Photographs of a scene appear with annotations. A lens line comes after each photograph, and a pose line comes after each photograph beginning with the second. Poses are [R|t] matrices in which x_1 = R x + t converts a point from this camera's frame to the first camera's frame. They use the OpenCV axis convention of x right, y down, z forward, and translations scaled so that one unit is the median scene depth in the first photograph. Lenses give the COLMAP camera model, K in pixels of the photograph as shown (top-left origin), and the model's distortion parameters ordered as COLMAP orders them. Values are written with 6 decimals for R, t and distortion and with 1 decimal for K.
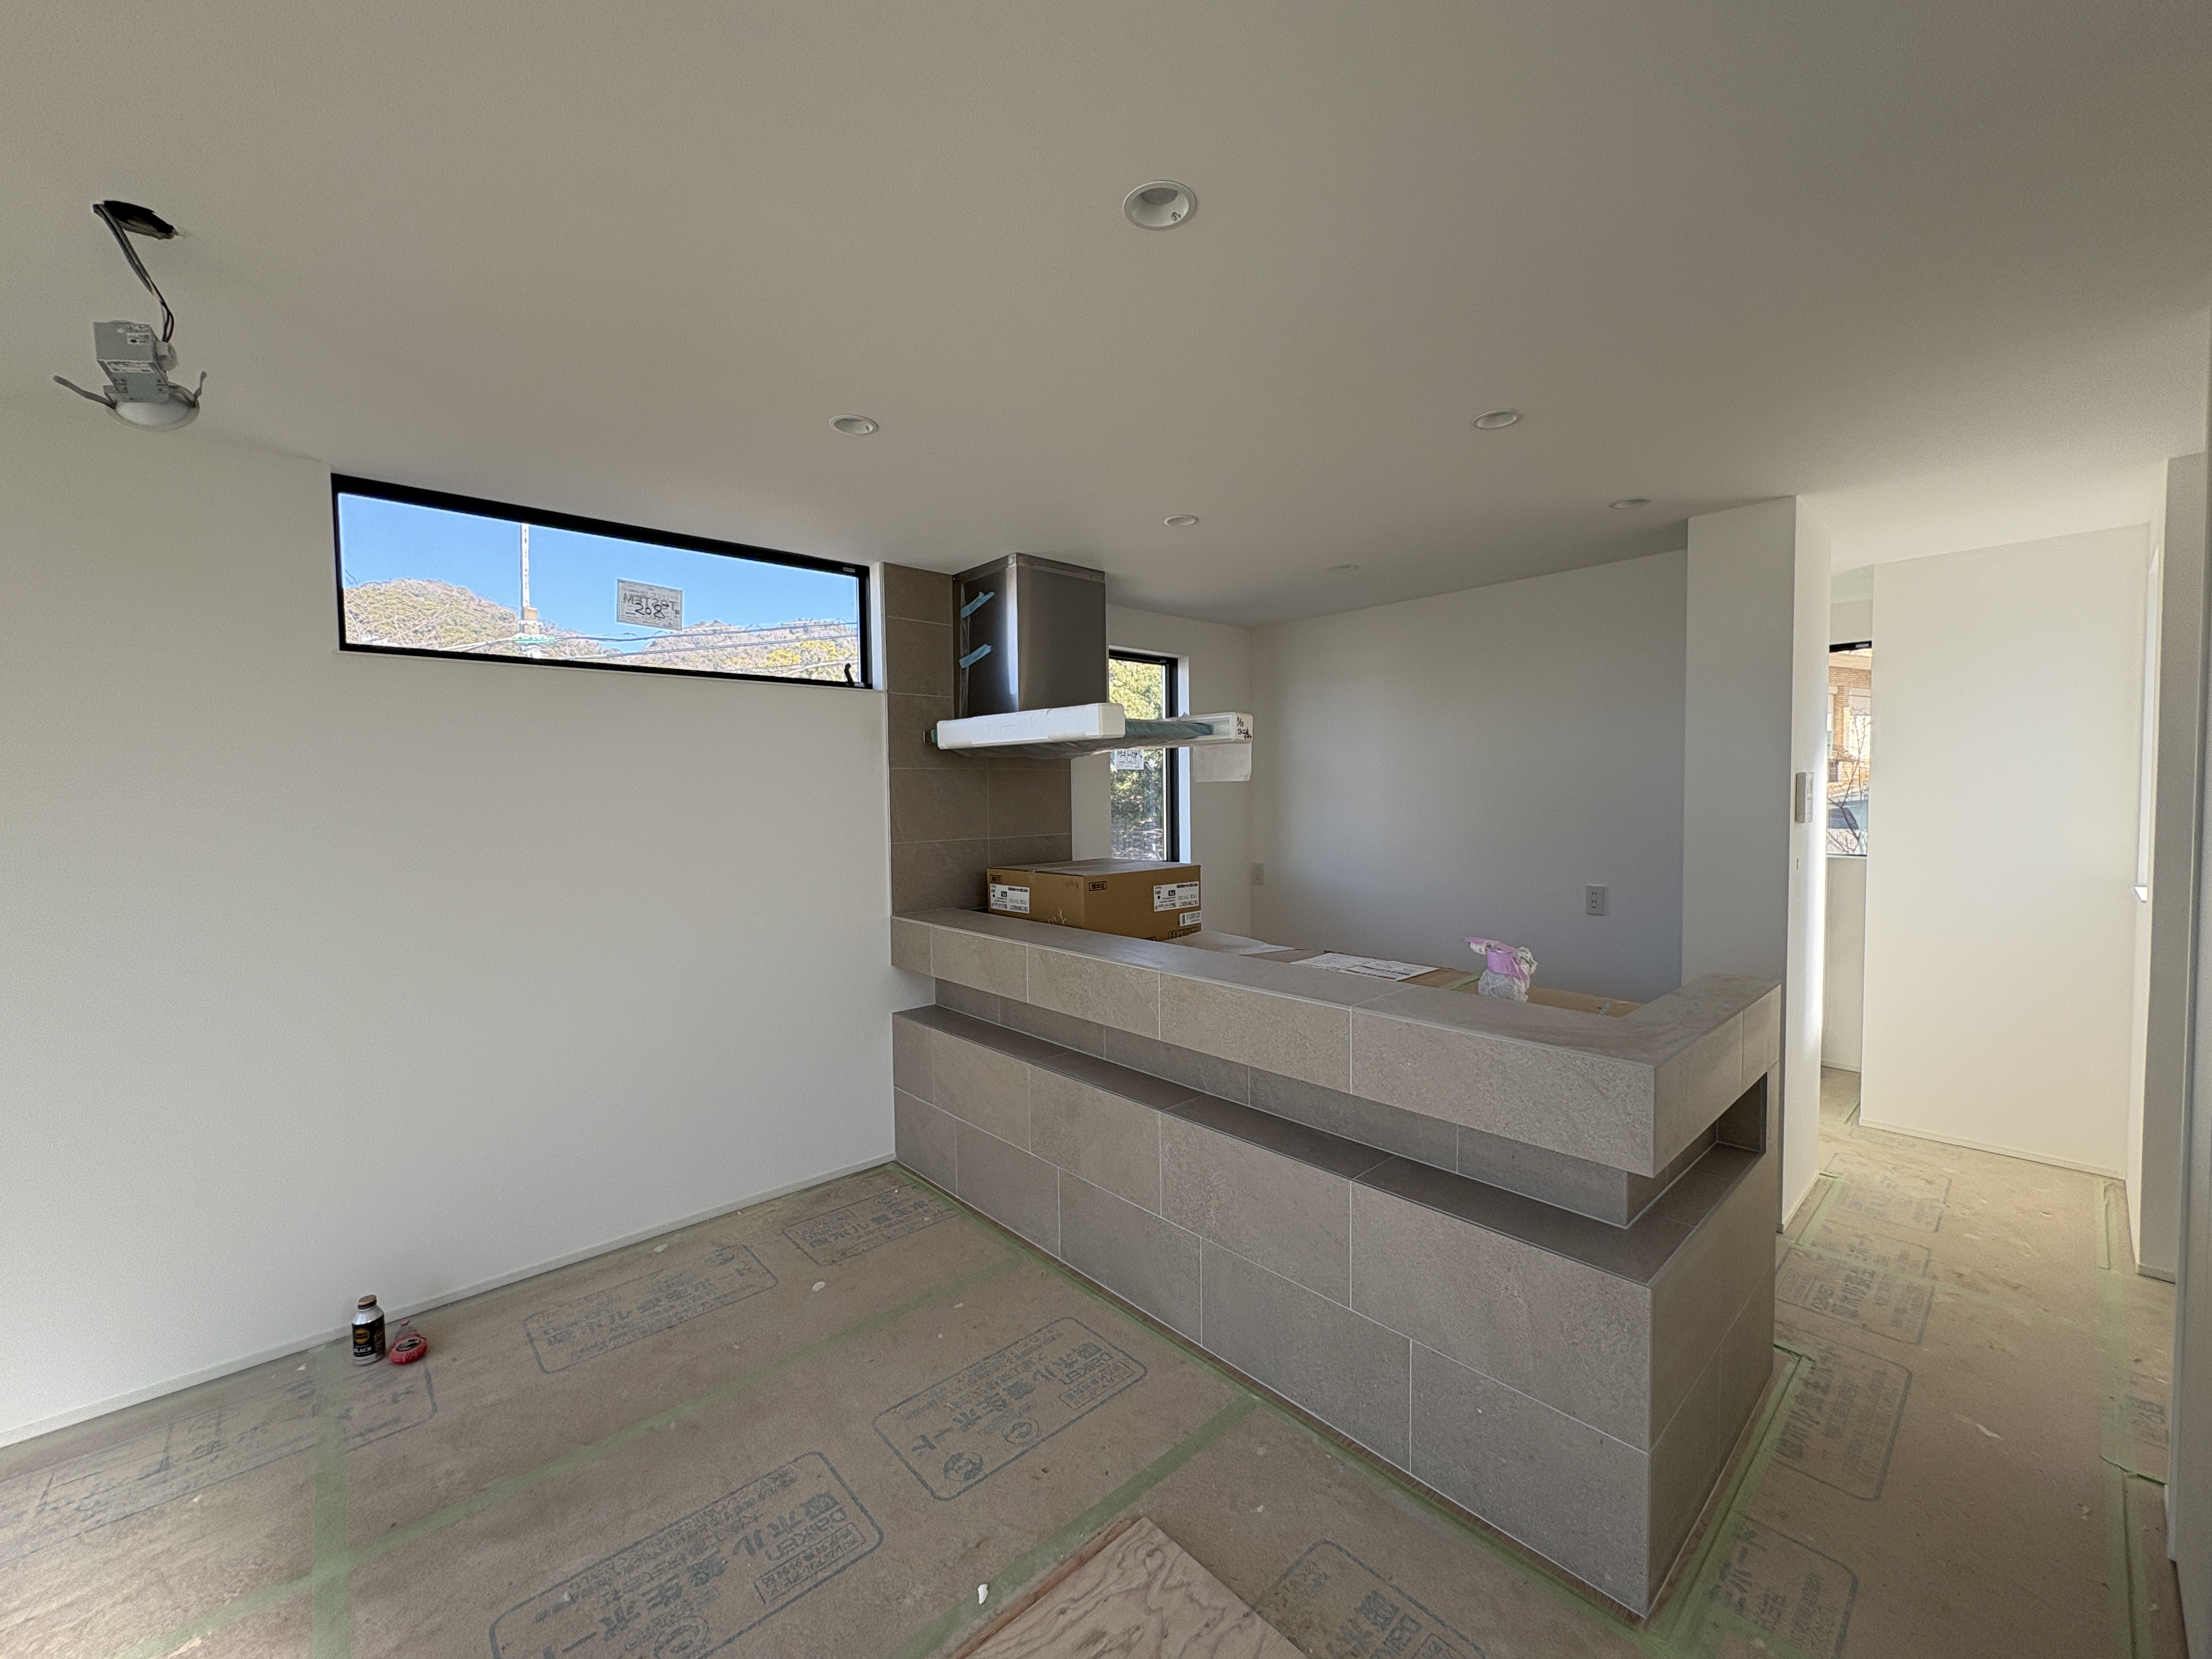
lens RADIAL K [[882.0, 0, 1109.0], [0, 882.0, 834.0], [0, 0, 1]] dist [0.000740, -0.000156]
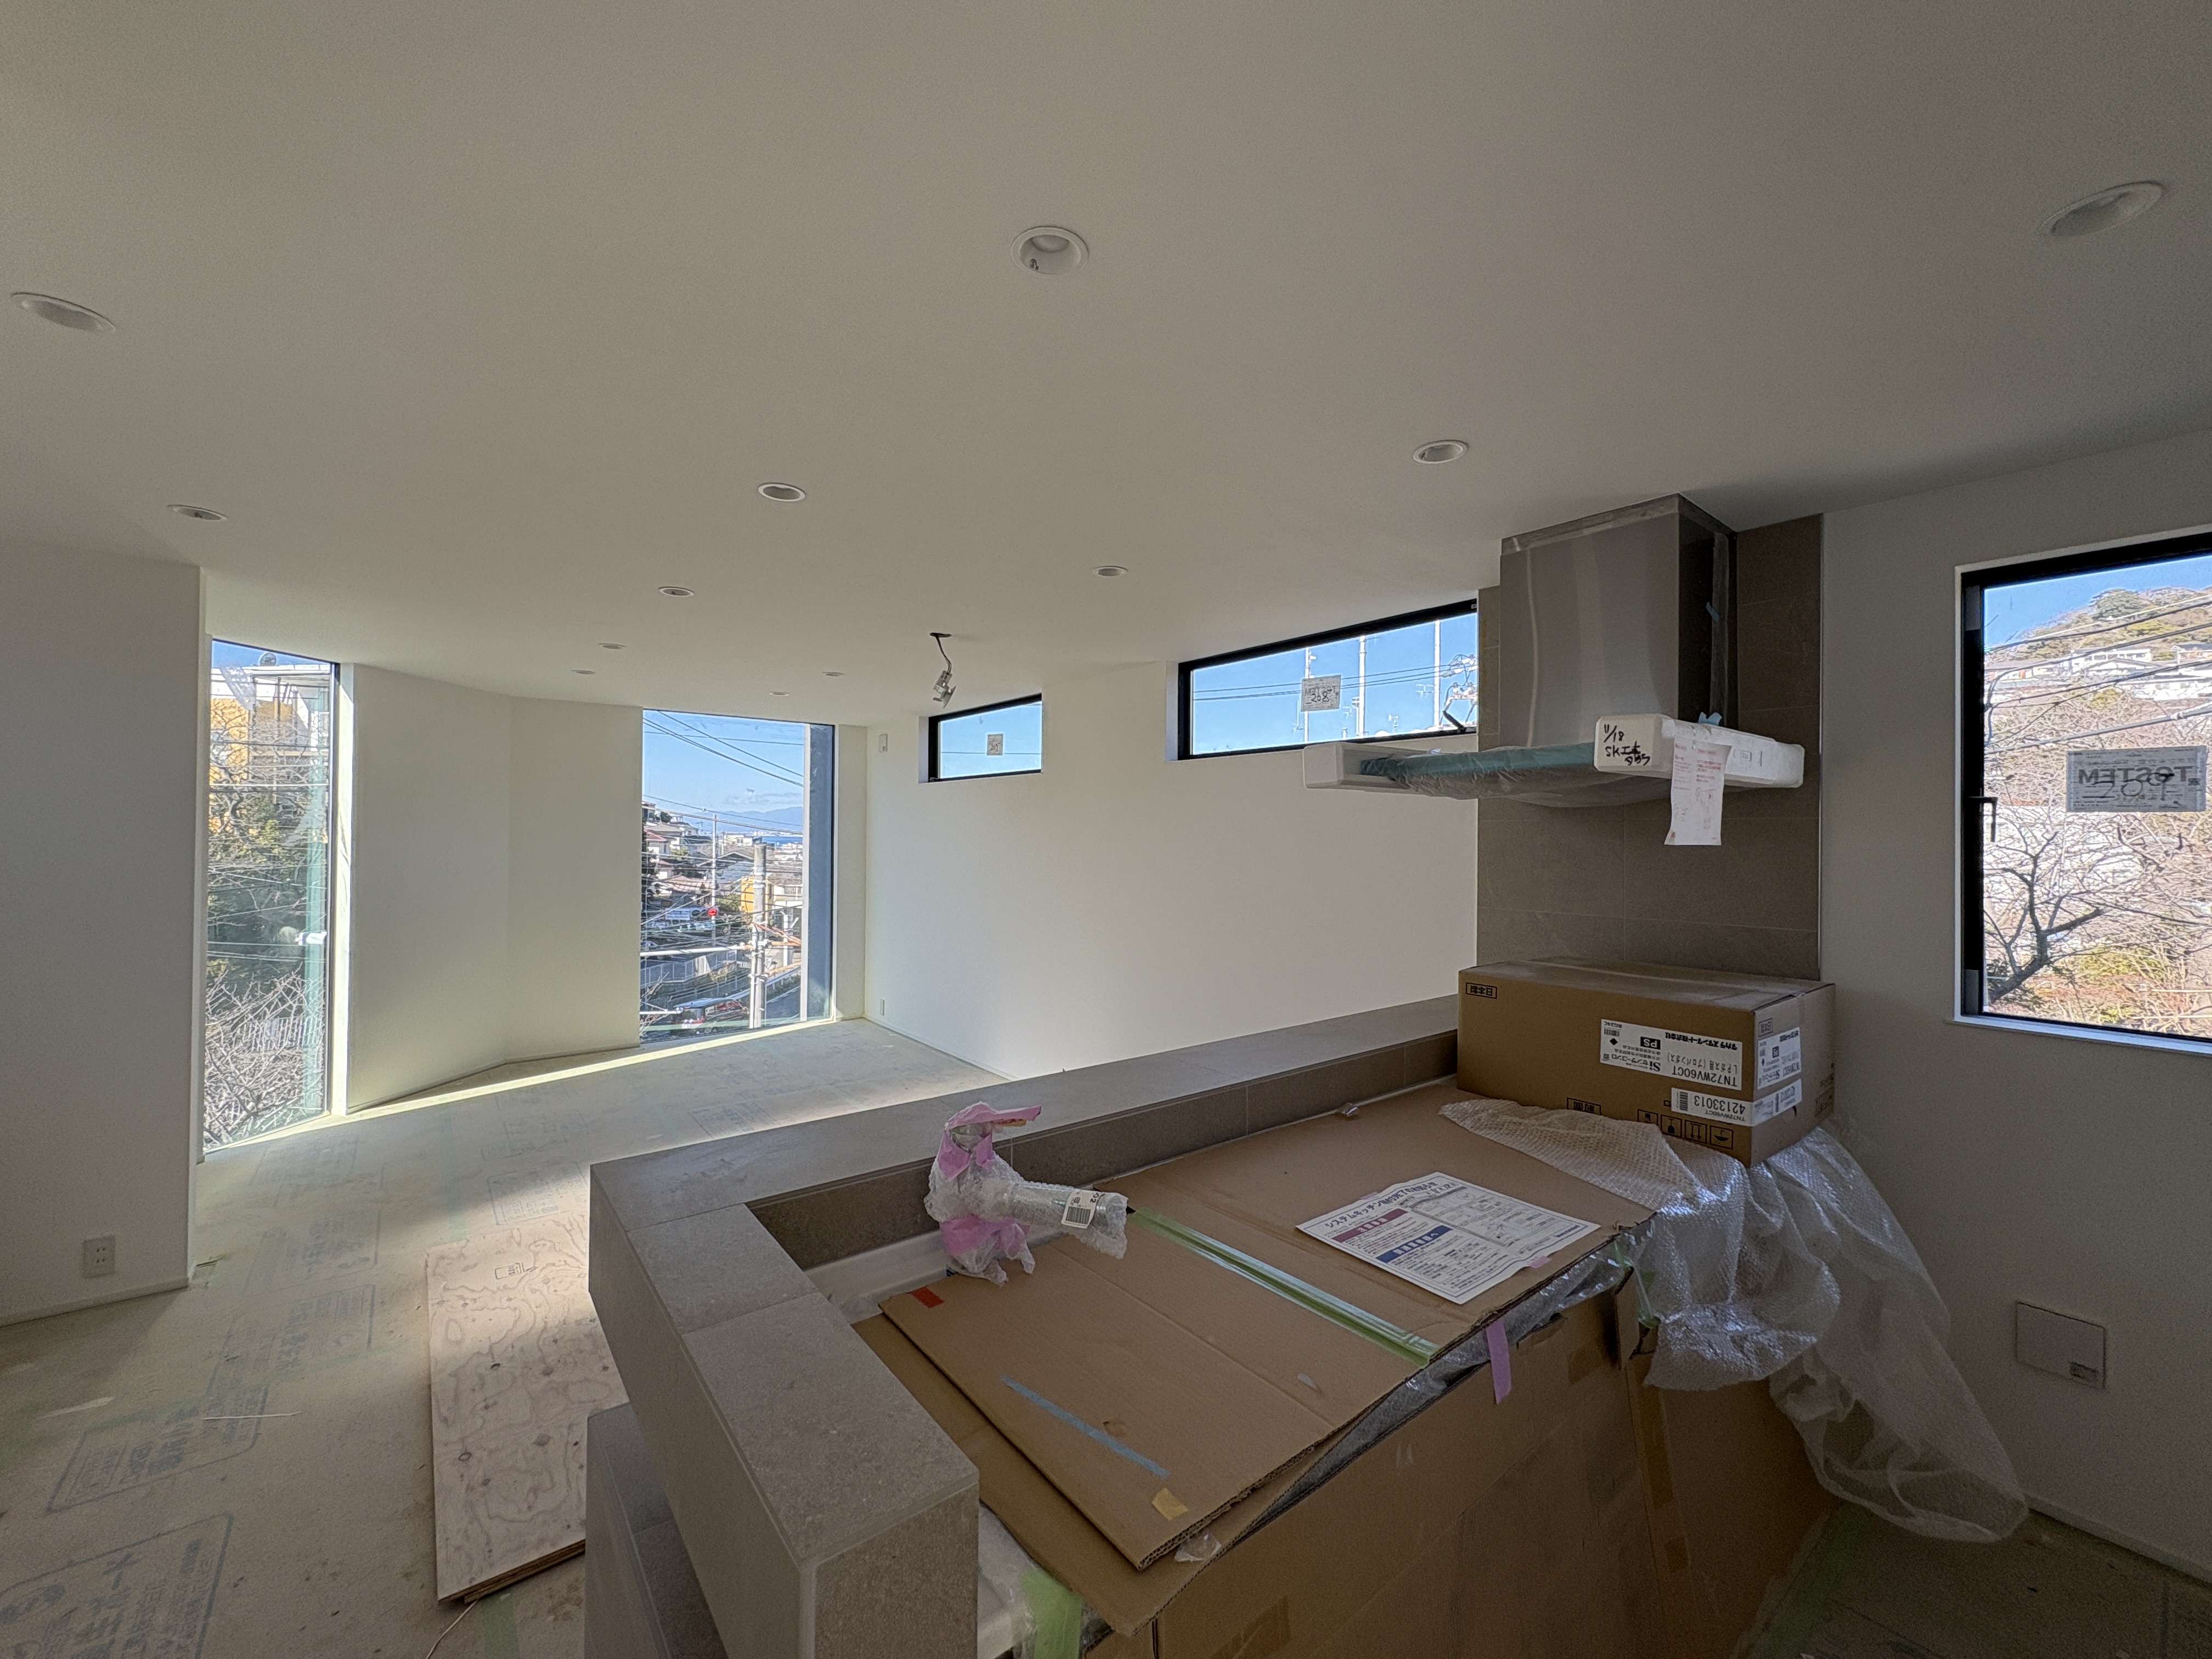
lens RADIAL K [[882.0, 0, 1089.6], [0, 882.0, 826.4], [0, 0, 1]] dist [0.000740, -0.000156]
pose [[-0.087782, 0.002986, -0.996135, 0.941143], [-0.049893, 0.998727, 0.007390, -0.080094], [0.994889, 0.050349, -0.087521, 0.989074]]
